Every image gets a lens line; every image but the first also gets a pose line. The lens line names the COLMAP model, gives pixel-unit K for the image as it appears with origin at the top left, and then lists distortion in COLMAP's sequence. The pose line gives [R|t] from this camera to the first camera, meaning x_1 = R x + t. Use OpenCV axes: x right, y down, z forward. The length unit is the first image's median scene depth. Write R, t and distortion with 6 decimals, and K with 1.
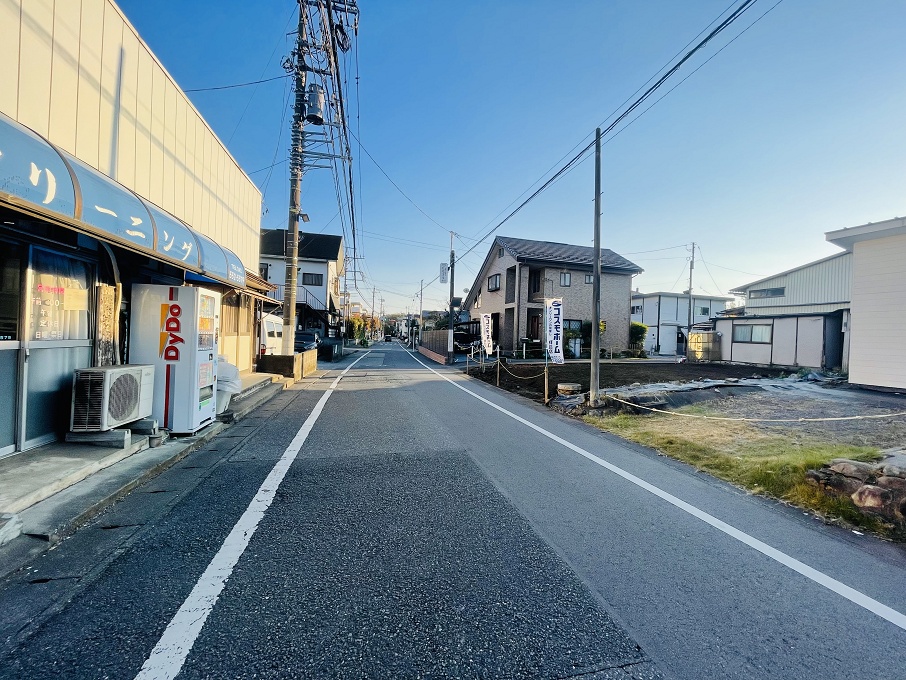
lens RADIAL K [[367.3, 0, 450.4], [0, 367.3, 335.6], [0, 0, 1]] dist [-0.004084, 0.001310]
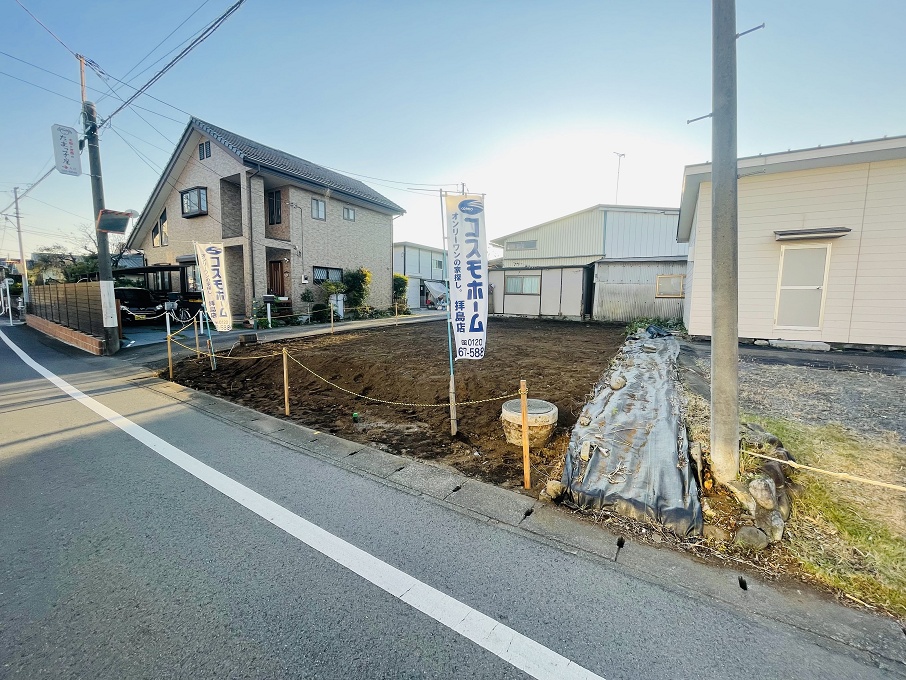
lens RADIAL K [[367.3, 0, 454.6], [0, 367.3, 335.7], [0, 0, 1]] dist [-0.004084, 0.001310]
pose [[0.723308, -0.099458, 0.683325, -0.003587], [0.014620, 0.991557, 0.128845, -0.000194], [-0.690371, -0.083205, 0.718655, 0.345461]]
